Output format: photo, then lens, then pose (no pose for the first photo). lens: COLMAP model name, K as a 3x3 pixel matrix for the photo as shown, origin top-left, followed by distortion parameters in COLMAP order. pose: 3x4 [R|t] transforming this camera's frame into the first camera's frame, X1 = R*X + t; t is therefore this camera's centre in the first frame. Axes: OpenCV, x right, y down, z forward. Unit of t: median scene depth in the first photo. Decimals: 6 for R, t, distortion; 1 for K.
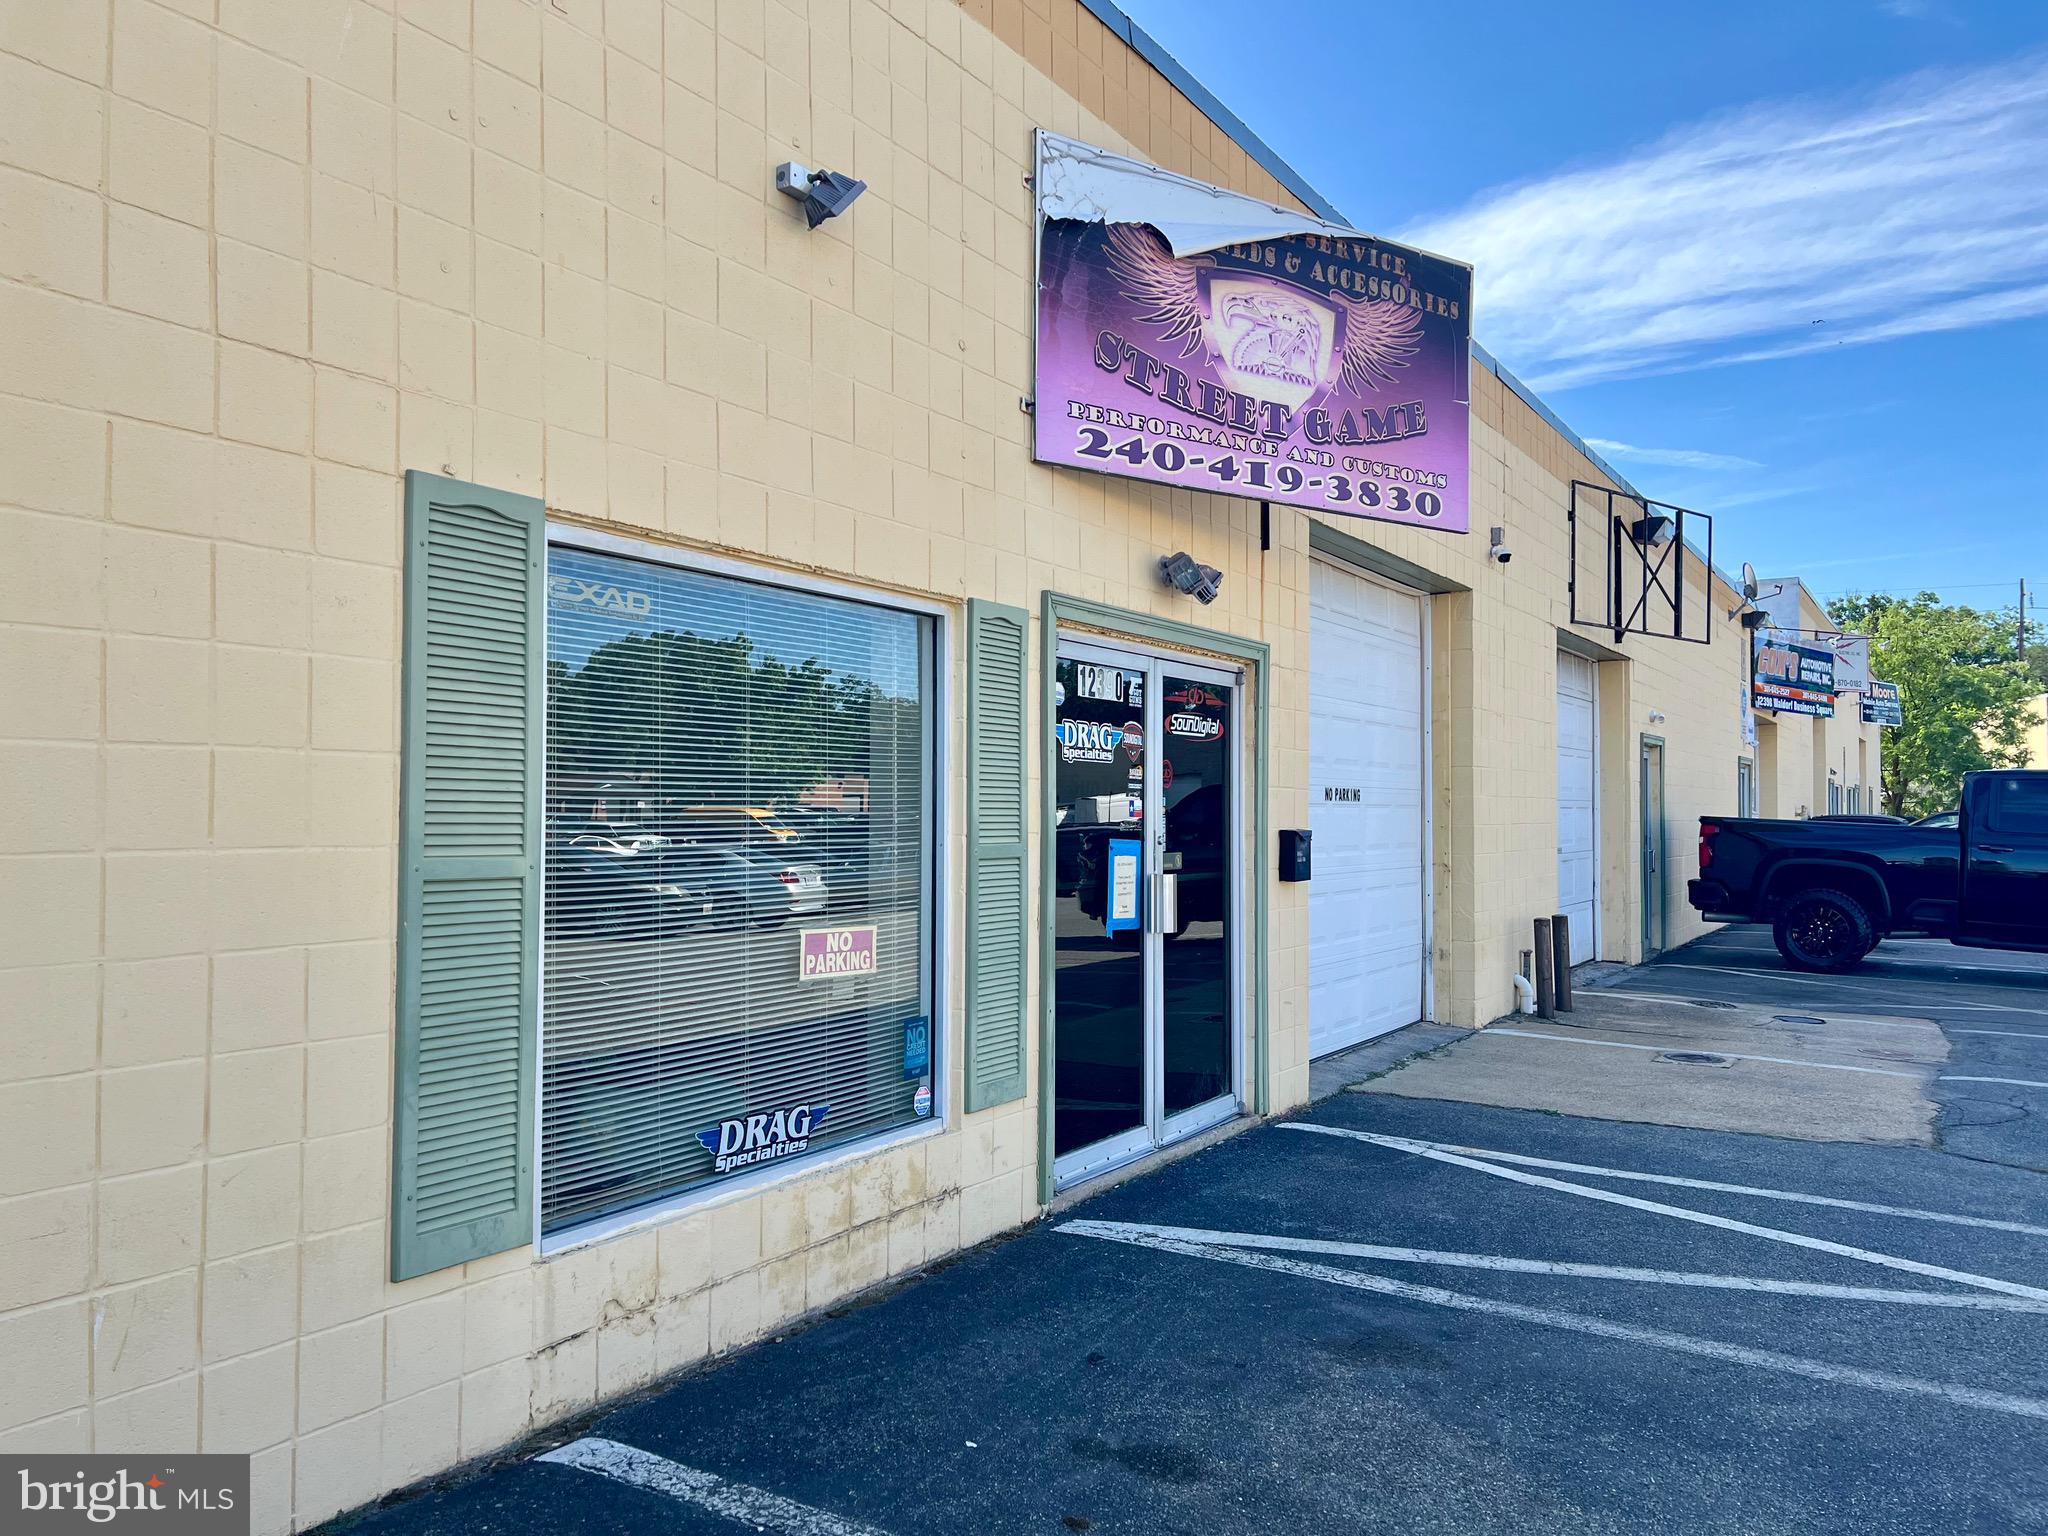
lens RADIAL K [[1527.2, 0, 1017.3], [0, 1527.2, 761.8], [0, 0, 1]] dist [-0.004986, -0.006521]
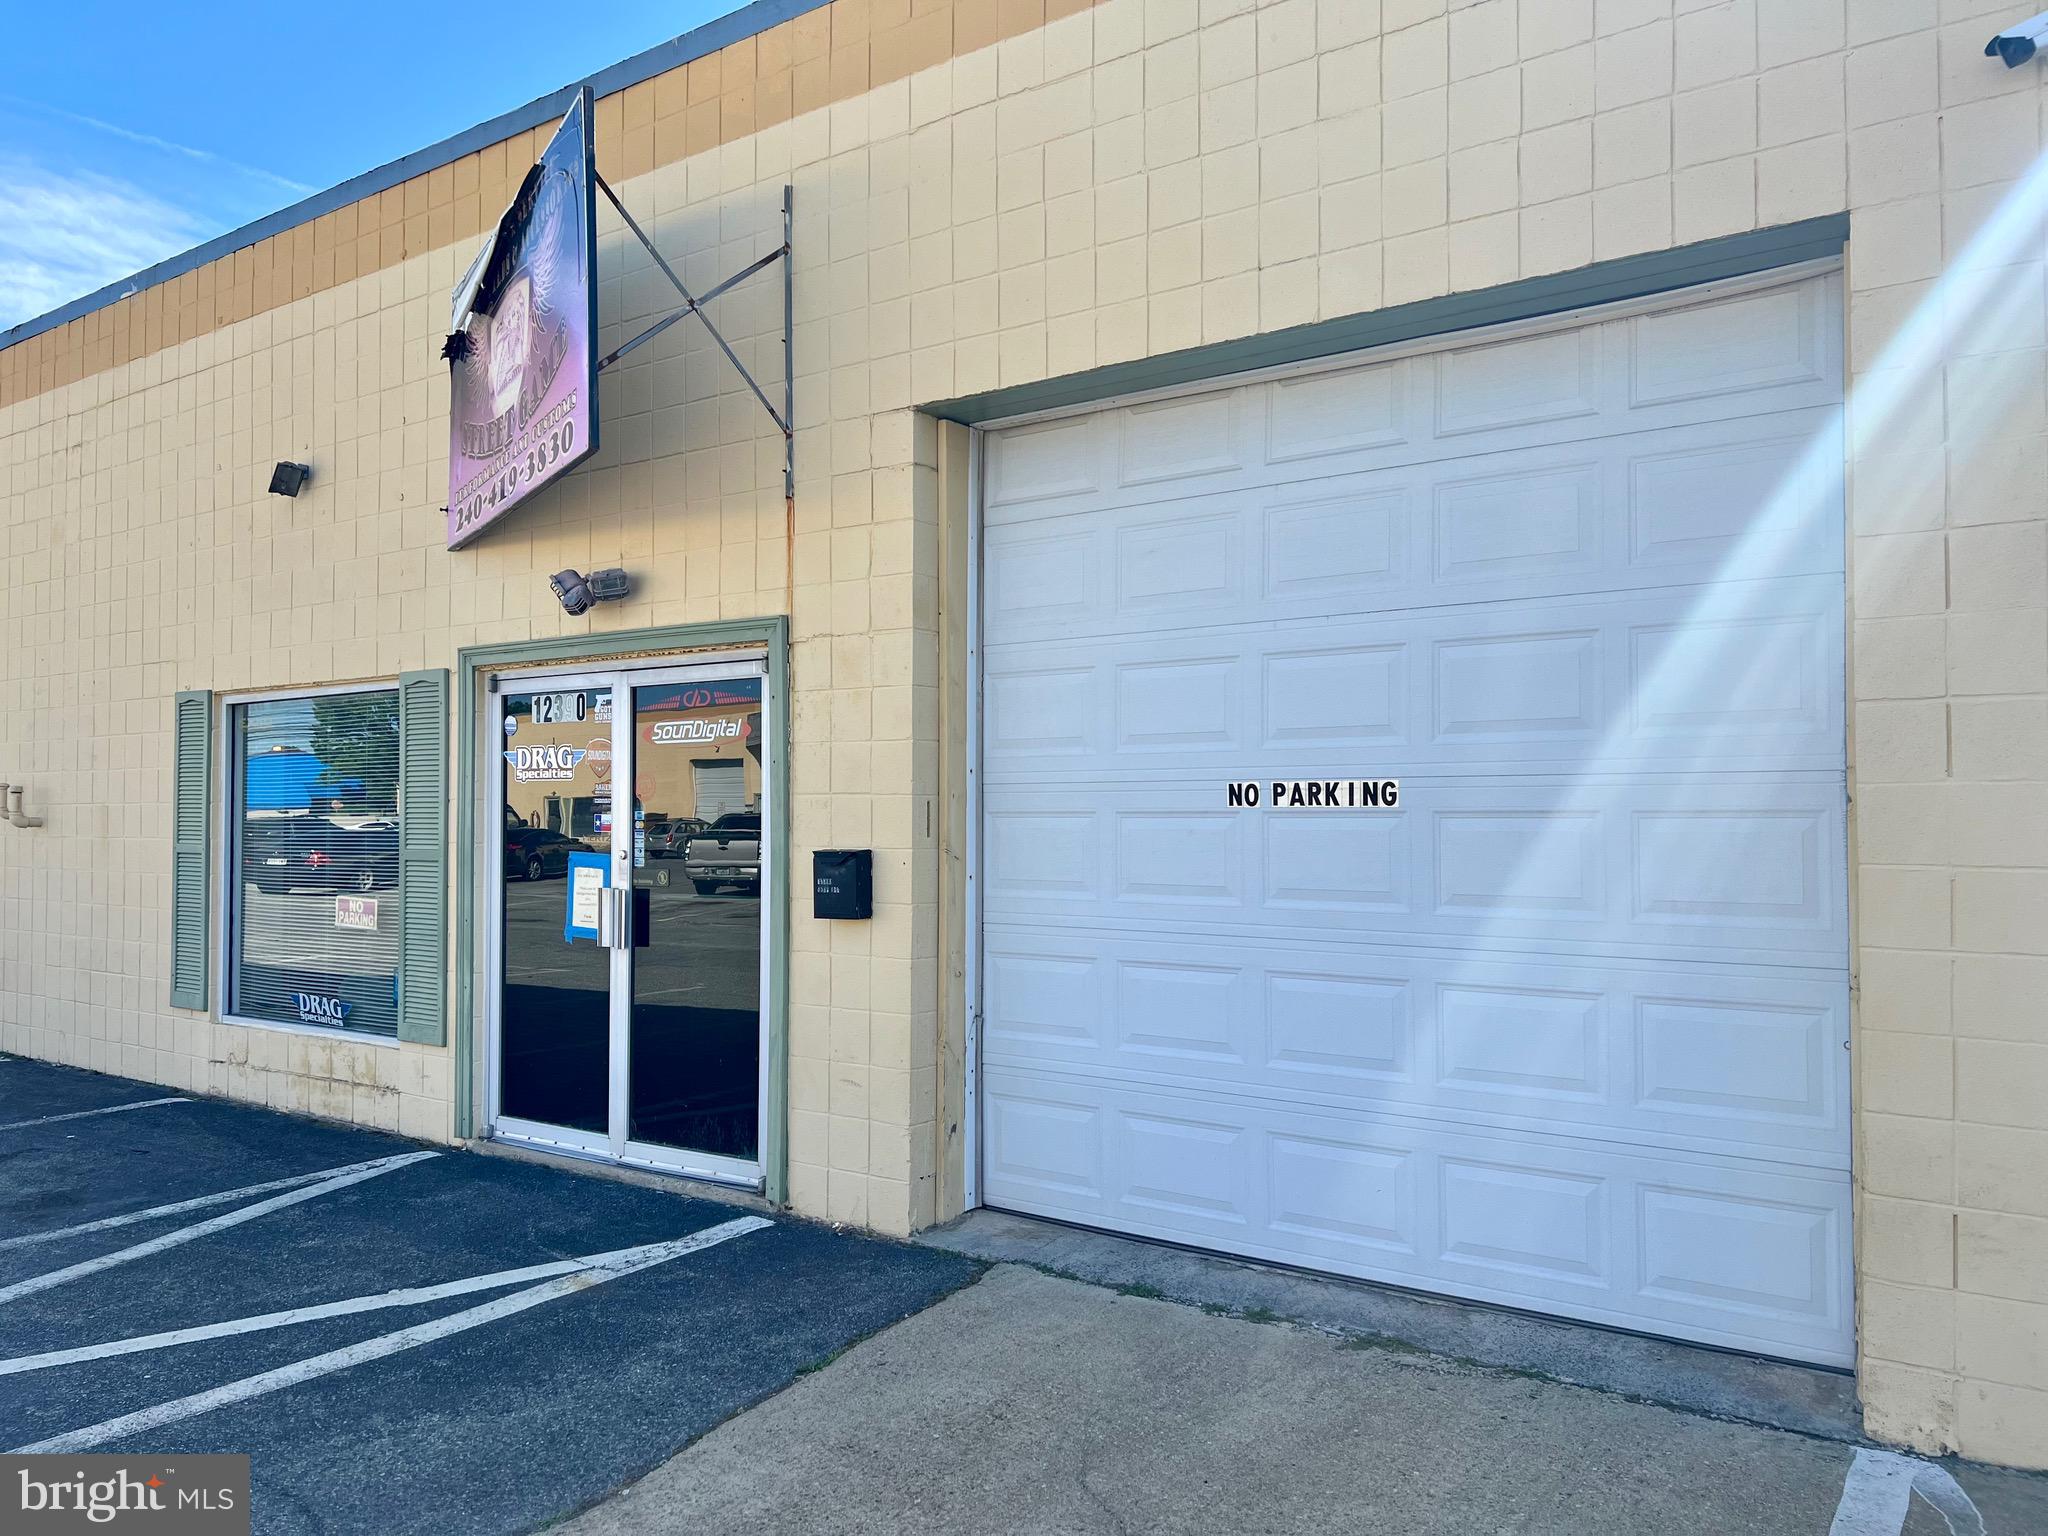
lens RADIAL K [[1527.2, 0, 1018.1], [0, 1527.2, 781.7], [0, 0, 1]] dist [-0.004986, -0.006521]
pose [[-0.057130, -0.020203, -0.998162, 1.141815], [0.037747, 0.999037, -0.022382, 0.038408], [0.997653, -0.038956, -0.056312, 1.406643]]
